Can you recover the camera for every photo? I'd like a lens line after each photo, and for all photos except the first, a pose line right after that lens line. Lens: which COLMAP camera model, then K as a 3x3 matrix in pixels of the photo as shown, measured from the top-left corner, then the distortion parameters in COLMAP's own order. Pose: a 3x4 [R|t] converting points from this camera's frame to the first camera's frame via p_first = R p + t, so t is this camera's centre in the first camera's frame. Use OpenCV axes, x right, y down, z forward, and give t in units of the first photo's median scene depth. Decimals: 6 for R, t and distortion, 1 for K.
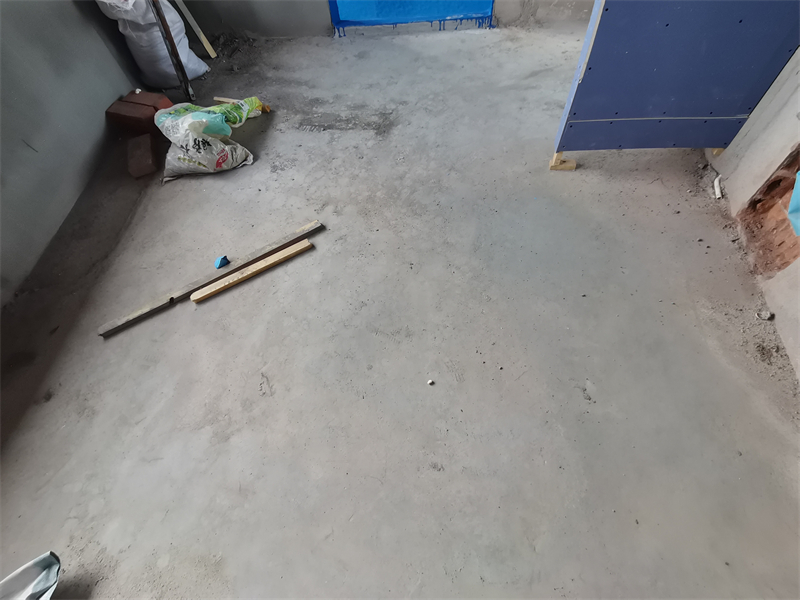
lens RADIAL K [[395.8, 0, 396.2], [0, 395.8, 304.2], [0, 0, 1]] dist [0.064776, -0.041355]
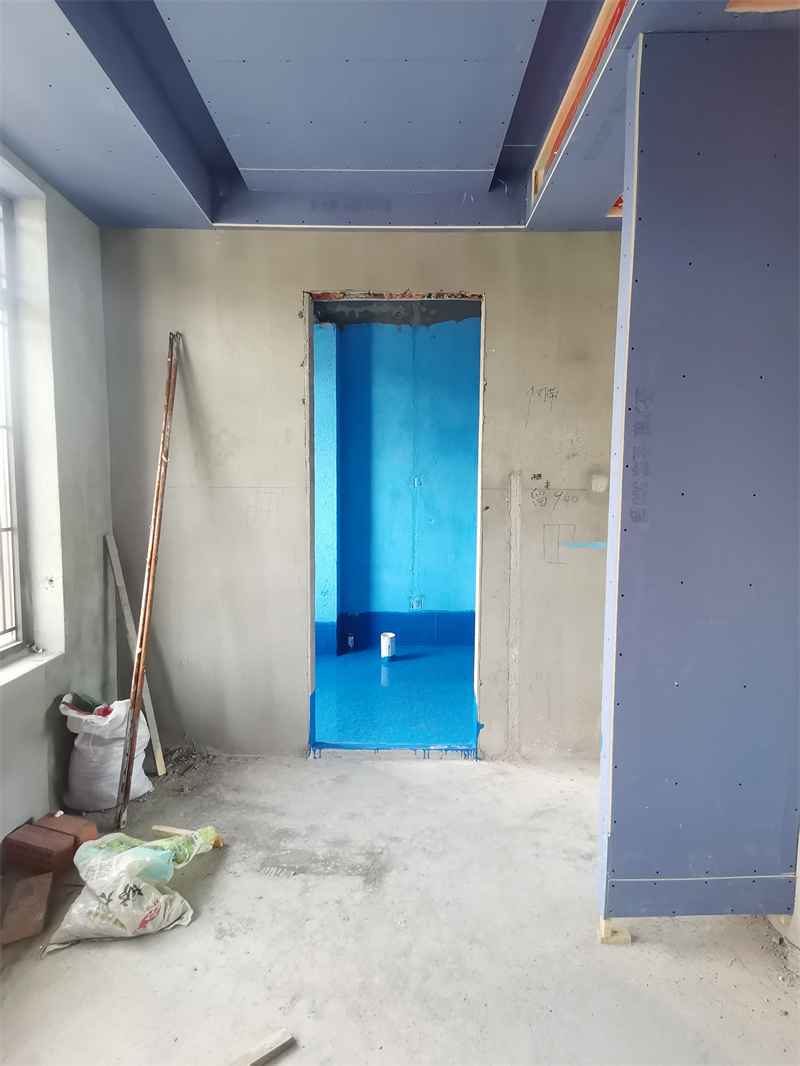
lens RADIAL K [[512.6, 0, 399.5], [0, 512.6, 521.6], [0, 0, 1]] dist [0.104485, -0.086413]
pose [[0.988550, 0.105562, 0.107820, -0.168095], [0.031504, 0.554409, -0.831648, 0.038752], [-0.147567, 0.825522, 0.544736, -0.141441]]
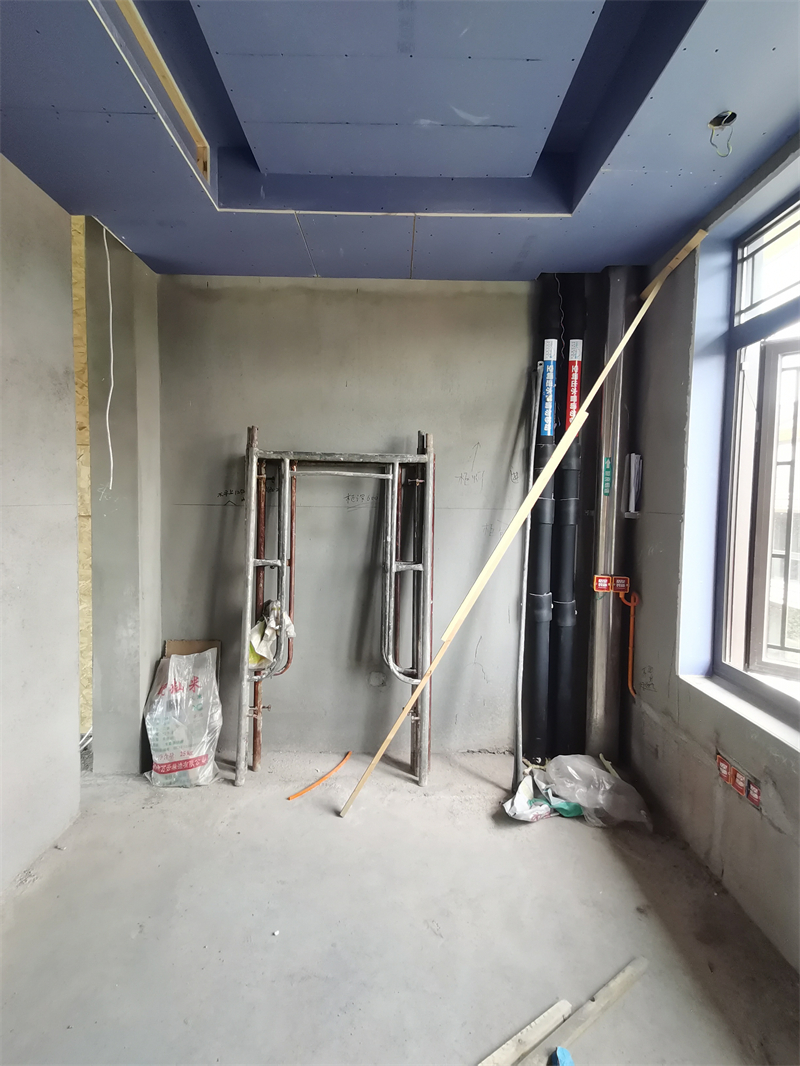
lens RADIAL K [[527.4, 0, 396.0], [0, 527.4, 531.2], [0, 0, 1]] dist [0.064776, -0.041355]
pose [[-0.991015, 0.093037, -0.096095, -0.130492], [-0.045181, 0.443368, 0.895201, -1.072699], [0.125892, 0.891498, -0.435180, 0.474550]]
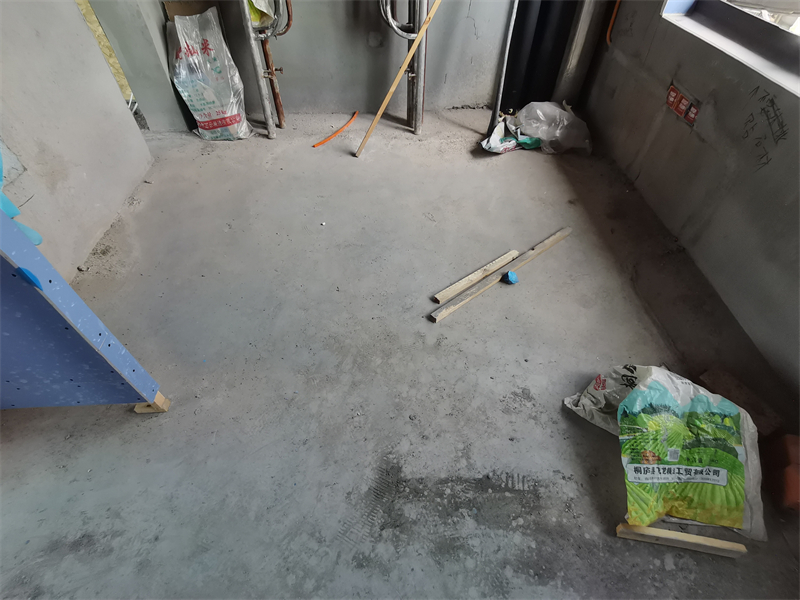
lens RADIAL K [[395.8, 0, 396.2], [0, 395.8, 304.2], [0, 0, 1]] dist [0.064776, -0.041355]
pose [[-0.984076, 0.177445, -0.010334, -0.085276], [-0.068487, -0.324881, 0.943272, -0.953235], [0.164022, 0.928959, 0.331860, 0.547006]]
